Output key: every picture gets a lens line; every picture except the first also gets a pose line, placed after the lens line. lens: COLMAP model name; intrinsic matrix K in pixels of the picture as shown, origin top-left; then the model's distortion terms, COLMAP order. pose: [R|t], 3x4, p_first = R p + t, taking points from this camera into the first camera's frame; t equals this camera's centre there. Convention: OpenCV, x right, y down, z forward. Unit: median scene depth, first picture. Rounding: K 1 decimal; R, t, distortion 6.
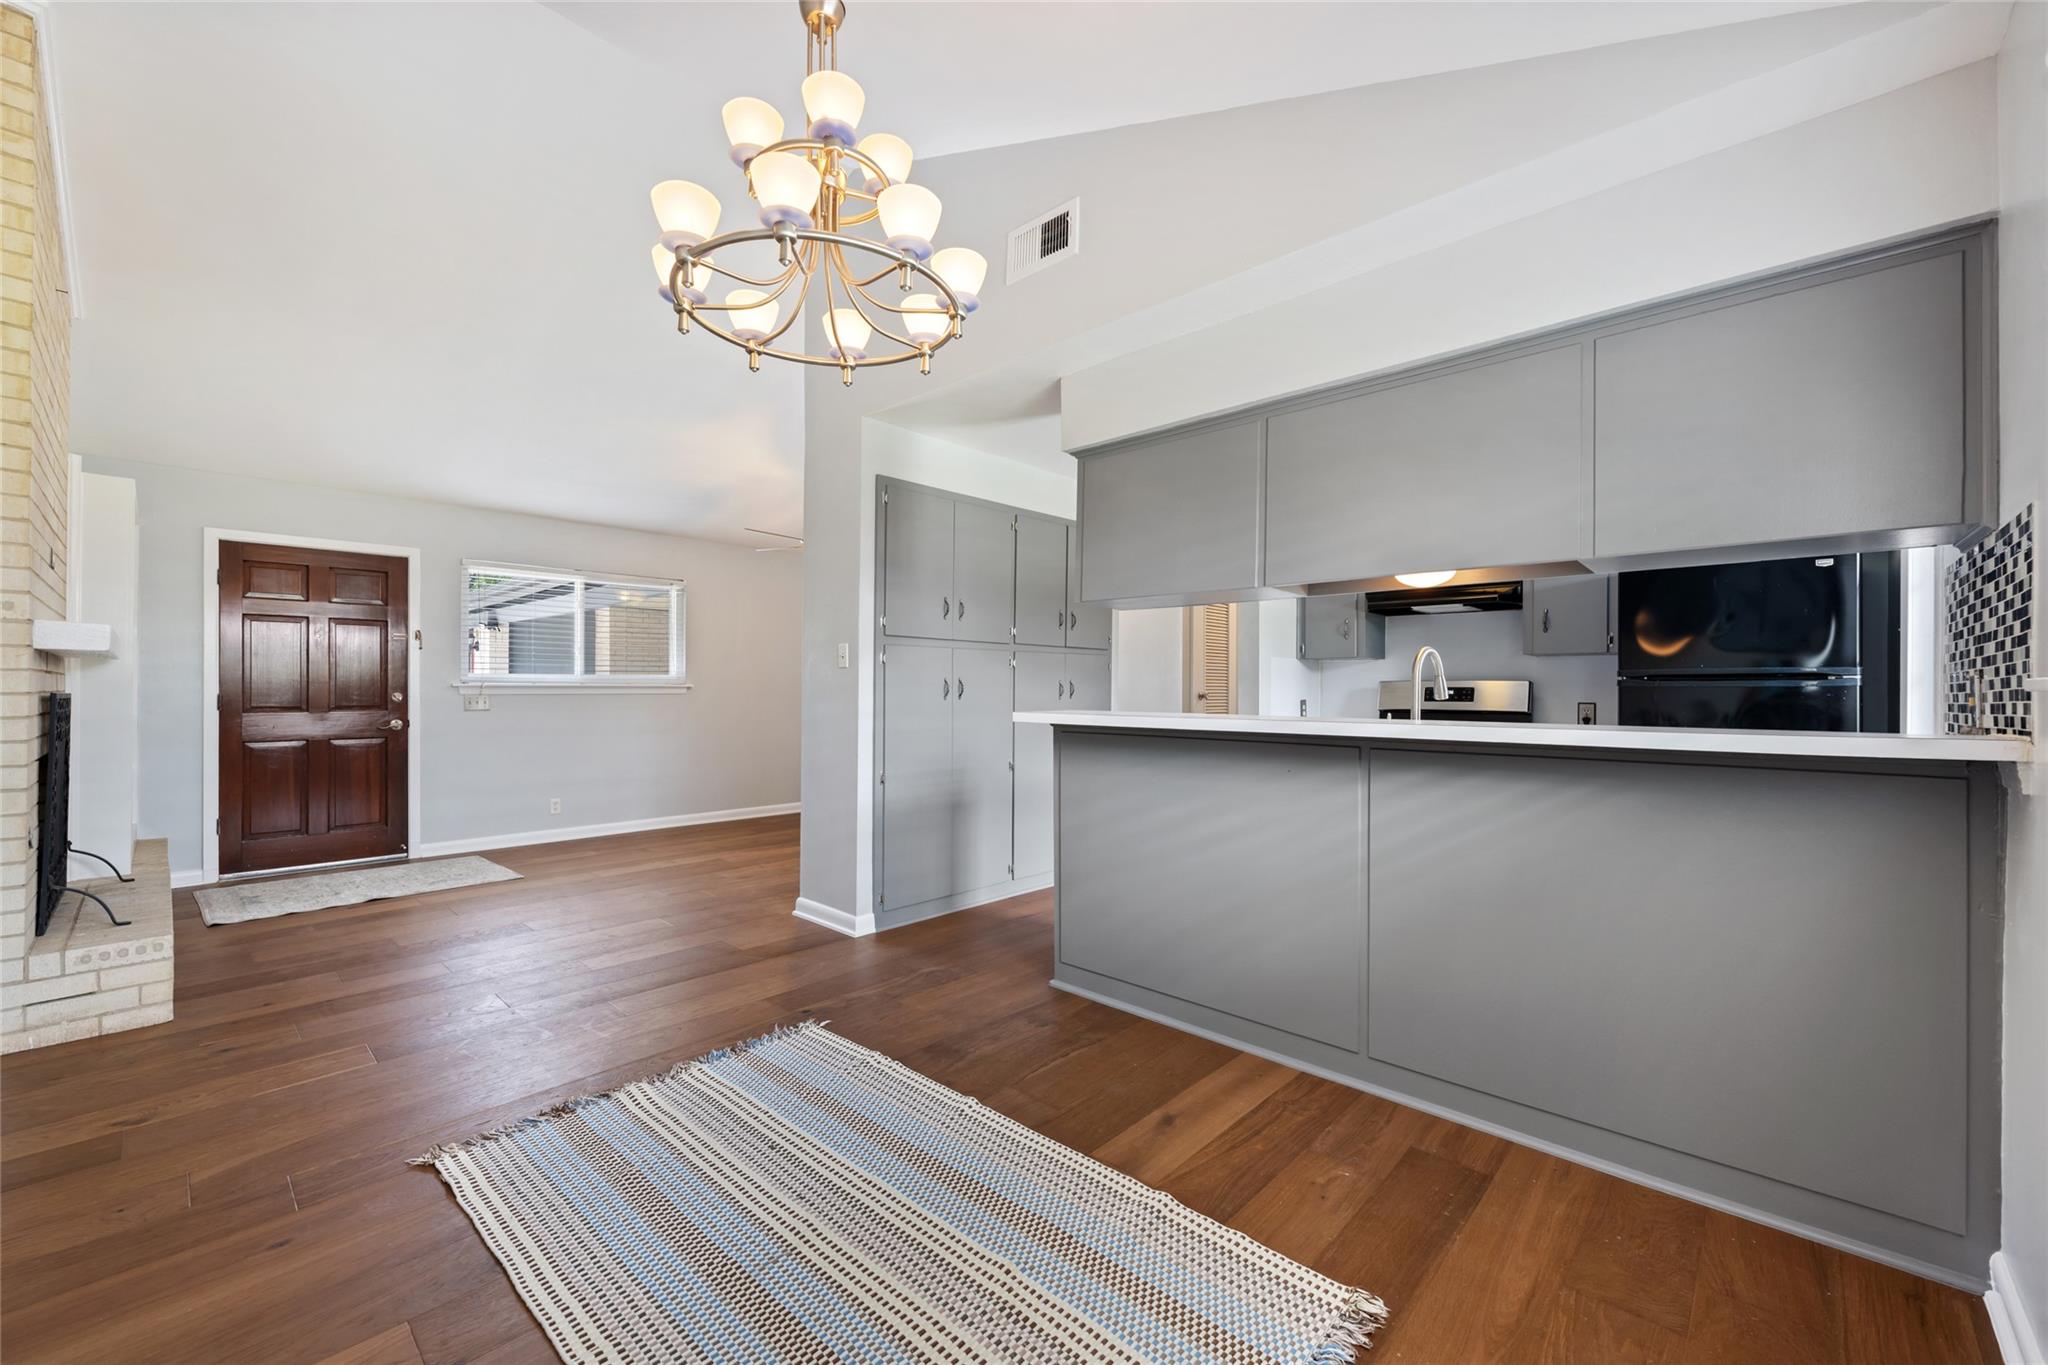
lens RADIAL K [[818.6, 0, 1023.4], [0, 818.6, 690.4], [0, 0, 1]] dist [-0.005622, 0.000213]
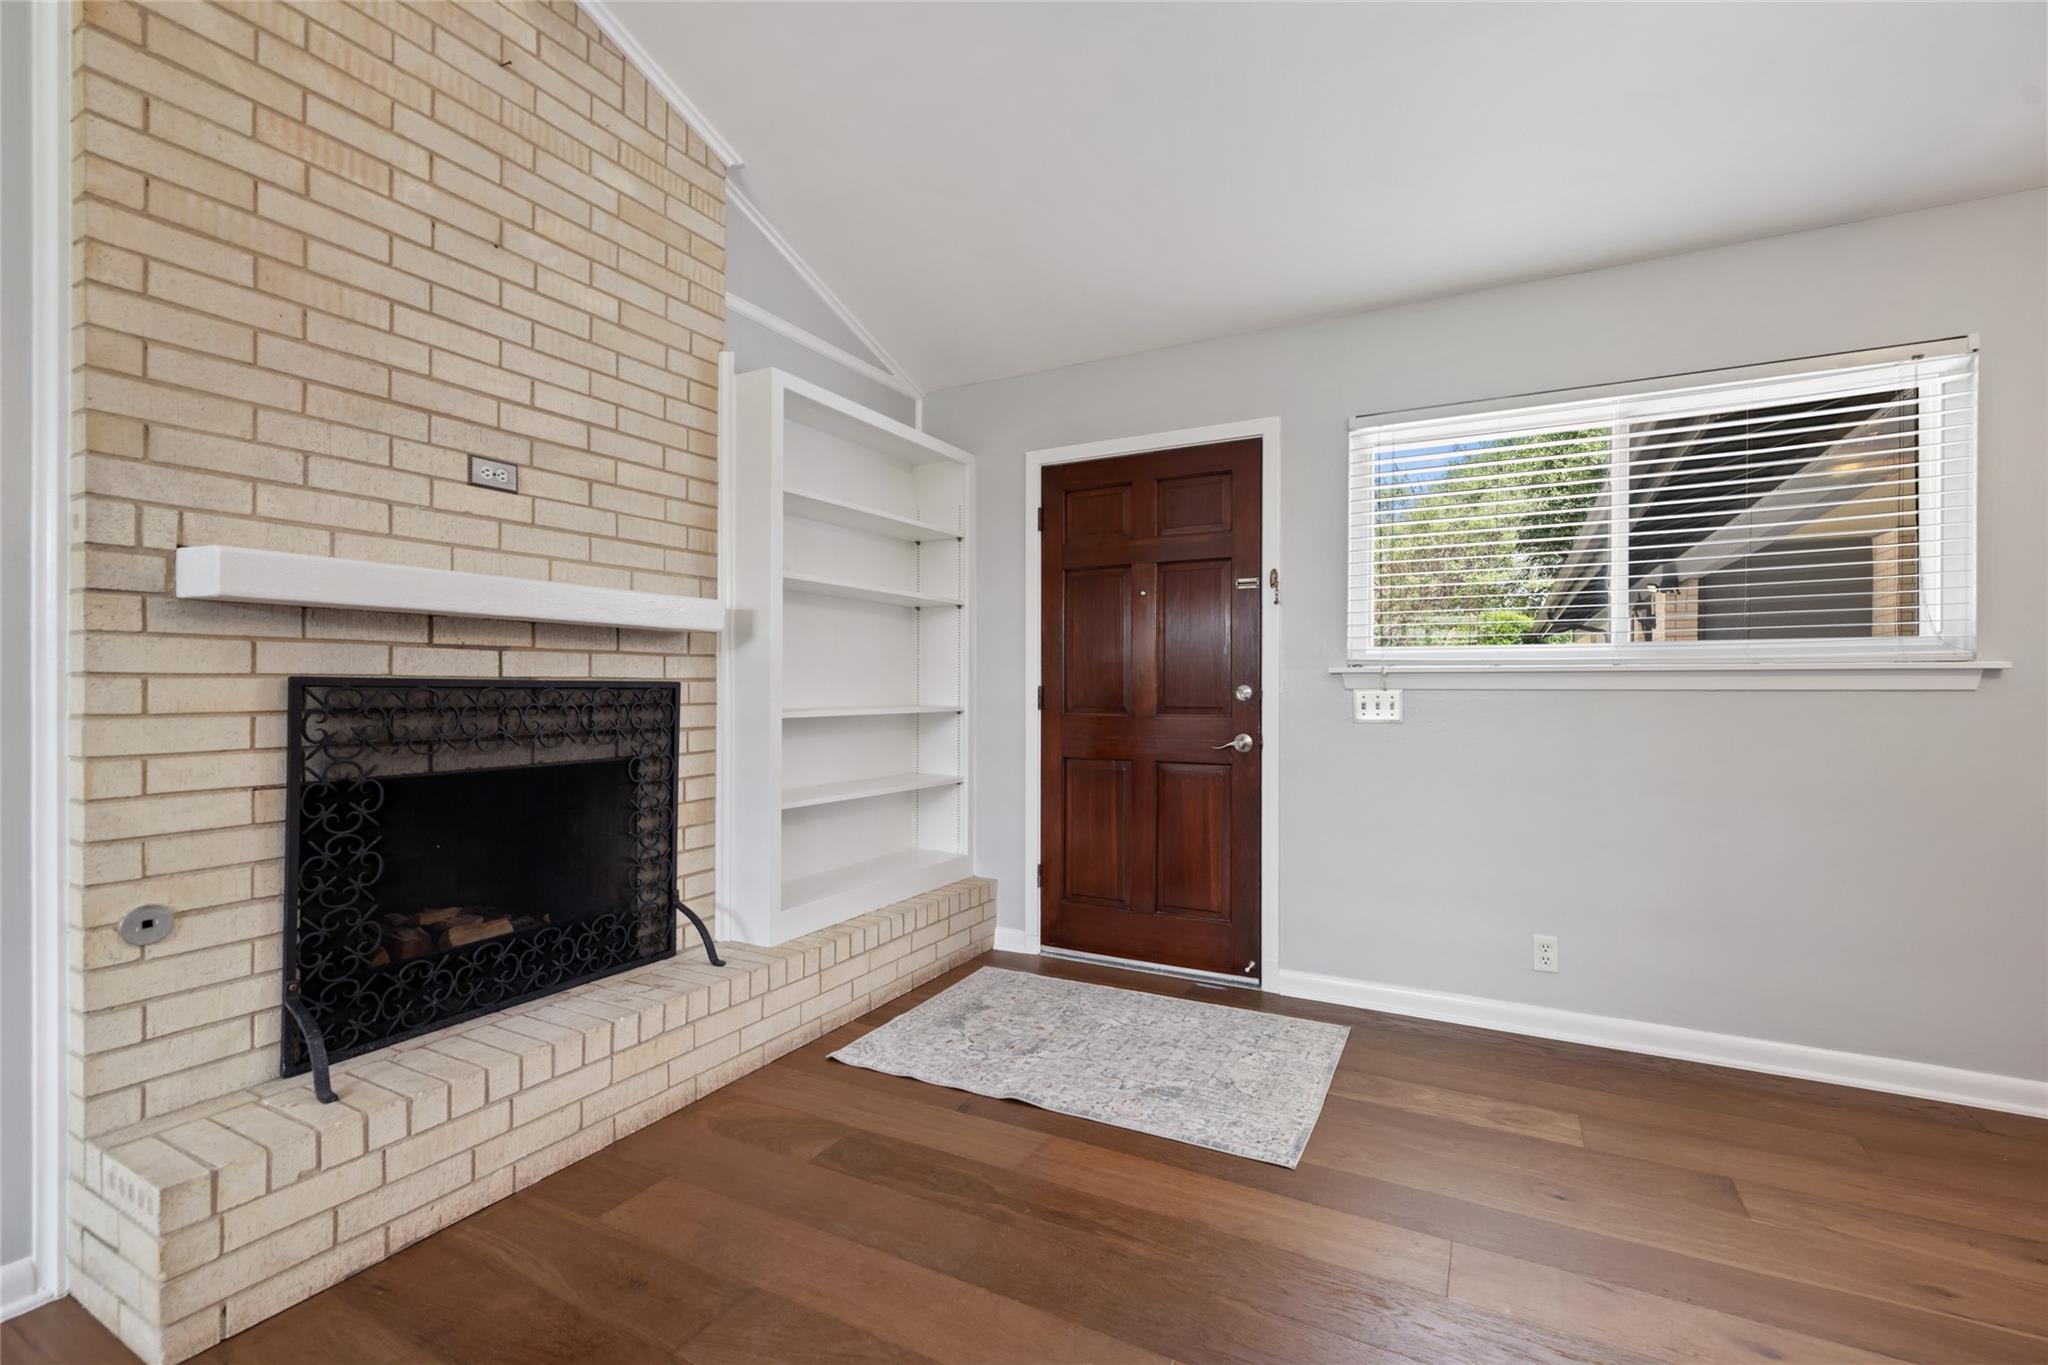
lens RADIAL K [[893.7, 0, 1036.3], [0, 893.7, 687.8], [0, 0, 1]] dist [0.000840, -0.000004]
pose [[0.257369, 0.001690, -0.966312, -0.216332], [-0.003070, 0.999995, 0.000932, 0.004443], [0.966308, 0.002727, 0.257373, 0.703992]]
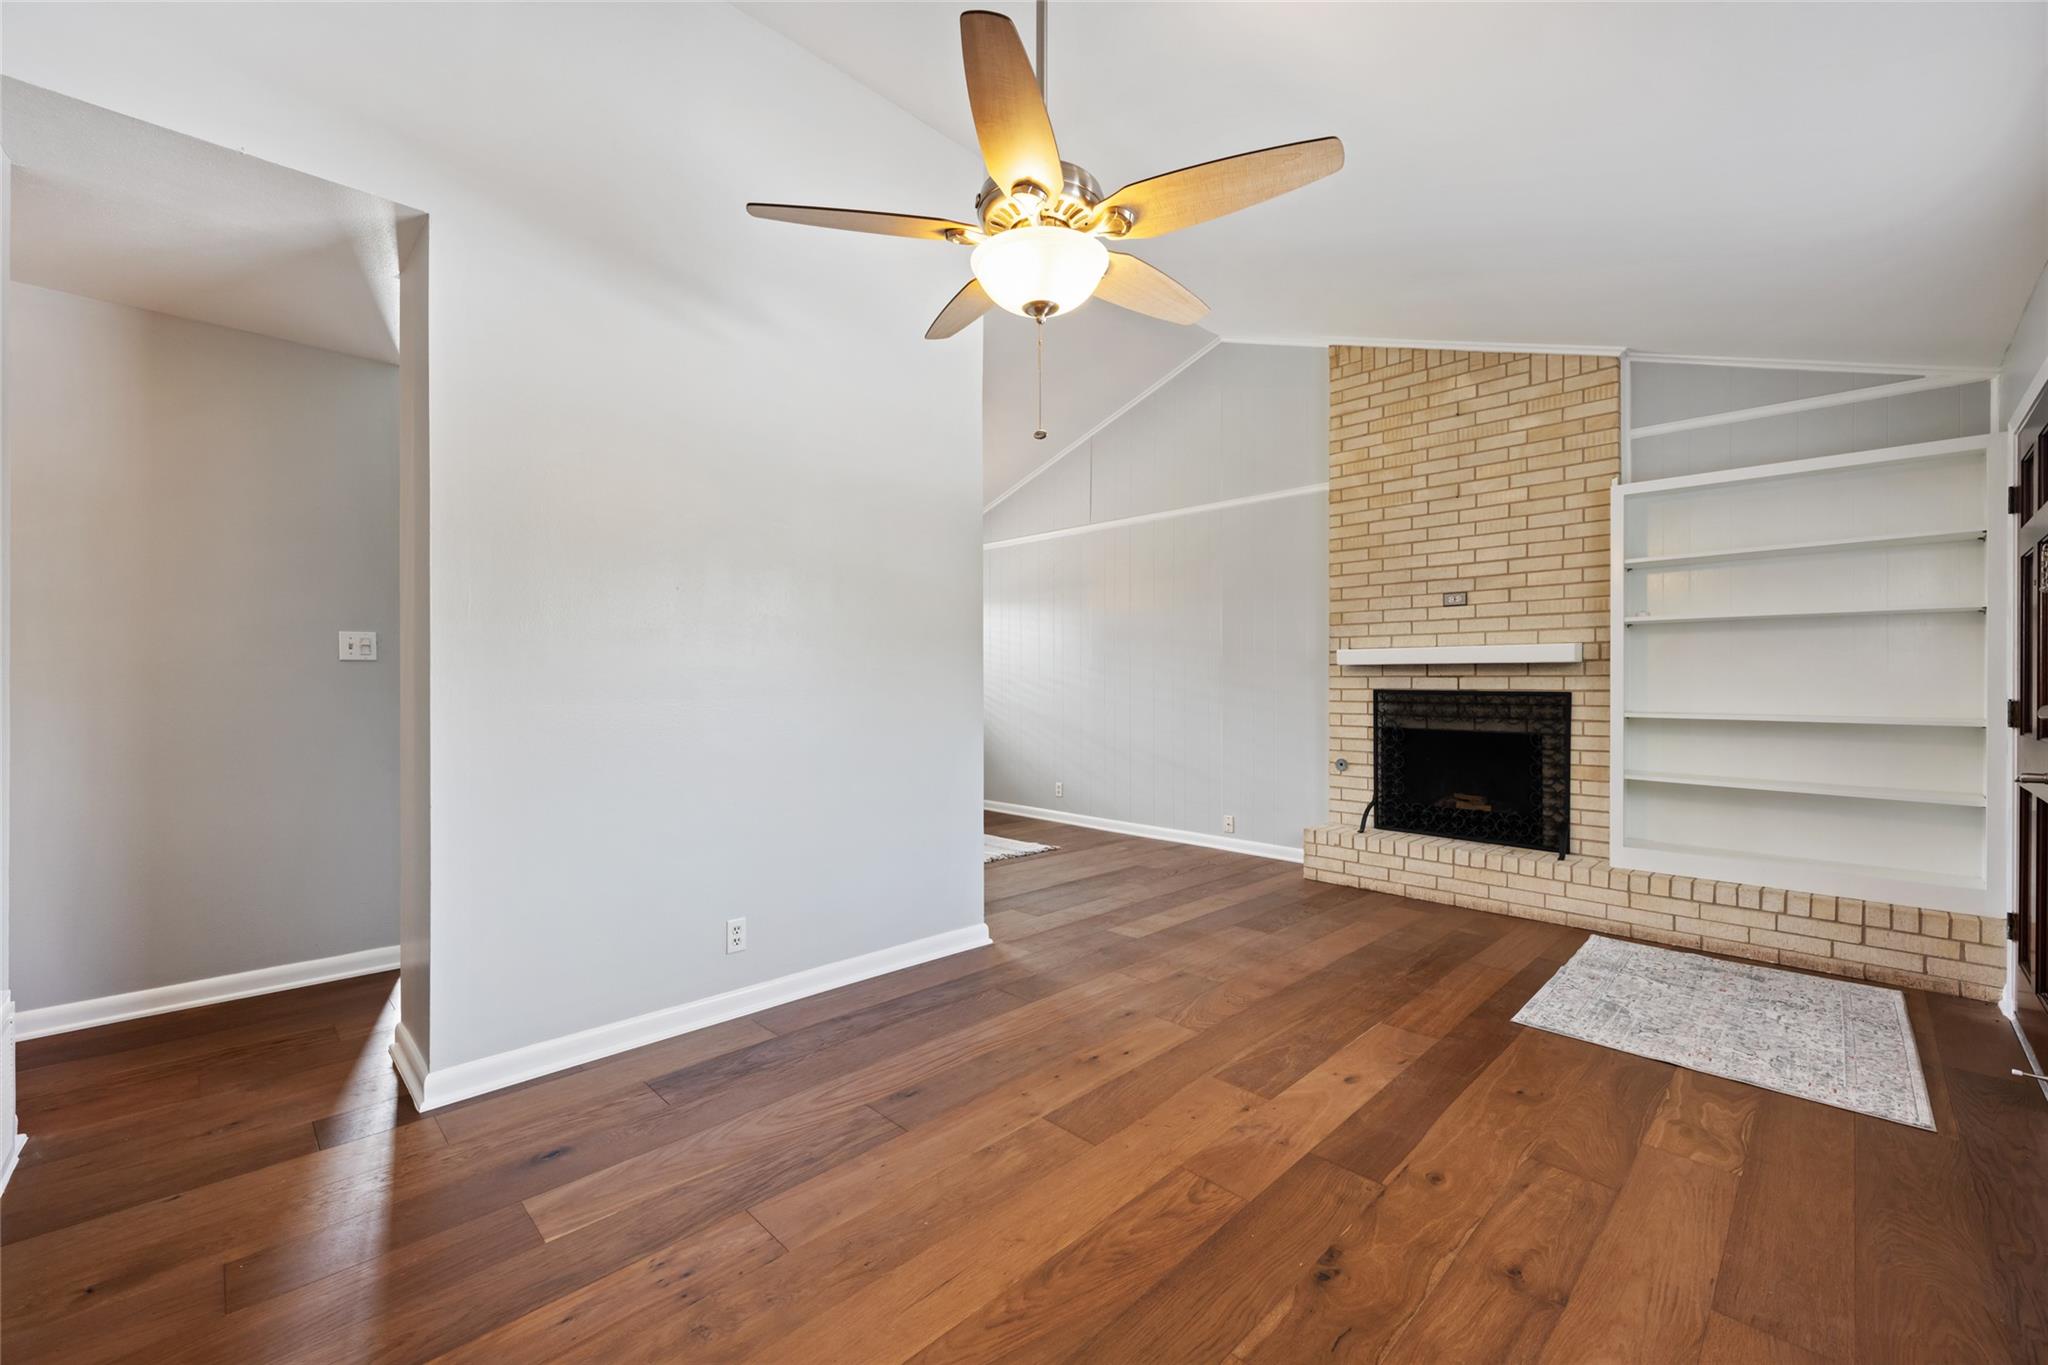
lens RADIAL K [[818.6, 0, 1006.9], [0, 818.6, 683.0], [0, 0, 1]] dist [-0.005622, 0.000213]
pose [[-0.998449, -0.004135, 0.055520, -0.256623], [-0.004131, 0.999991, 0.000177, -0.003048], [-0.055520, -0.000053, -0.998458, 1.338205]]
